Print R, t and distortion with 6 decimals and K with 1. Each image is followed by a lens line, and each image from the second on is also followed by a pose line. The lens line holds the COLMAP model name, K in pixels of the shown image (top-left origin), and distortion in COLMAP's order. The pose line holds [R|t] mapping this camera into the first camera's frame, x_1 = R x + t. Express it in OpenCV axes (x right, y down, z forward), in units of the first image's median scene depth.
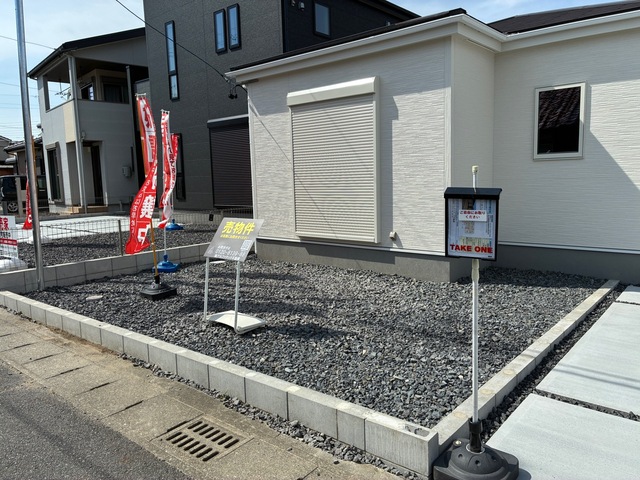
lens RADIAL K [[488.2, 0, 320.9], [0, 488.2, 233.8], [0, 0, 1]] dist [0.038095, -0.041438]
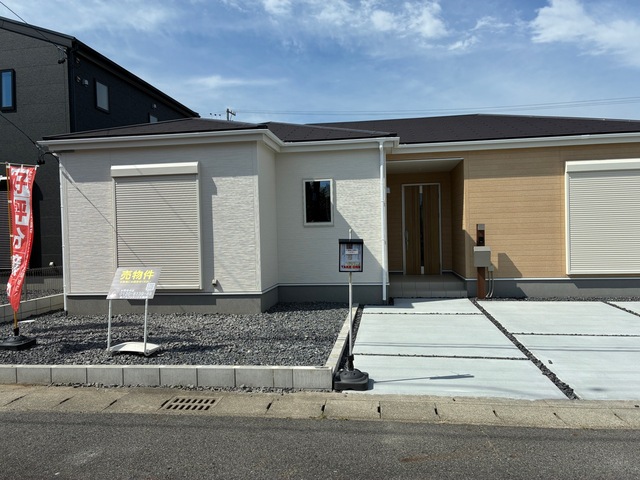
lens RADIAL K [[488.2, 0, 315.7], [0, 488.2, 244.0], [0, 0, 1]] dist [0.038095, -0.041438]
pose [[0.843646, -0.003803, 0.536886, -0.318379], [0.063488, 0.993666, -0.092725, 0.038827], [-0.533132, 0.112313, 0.838544, -0.236199]]
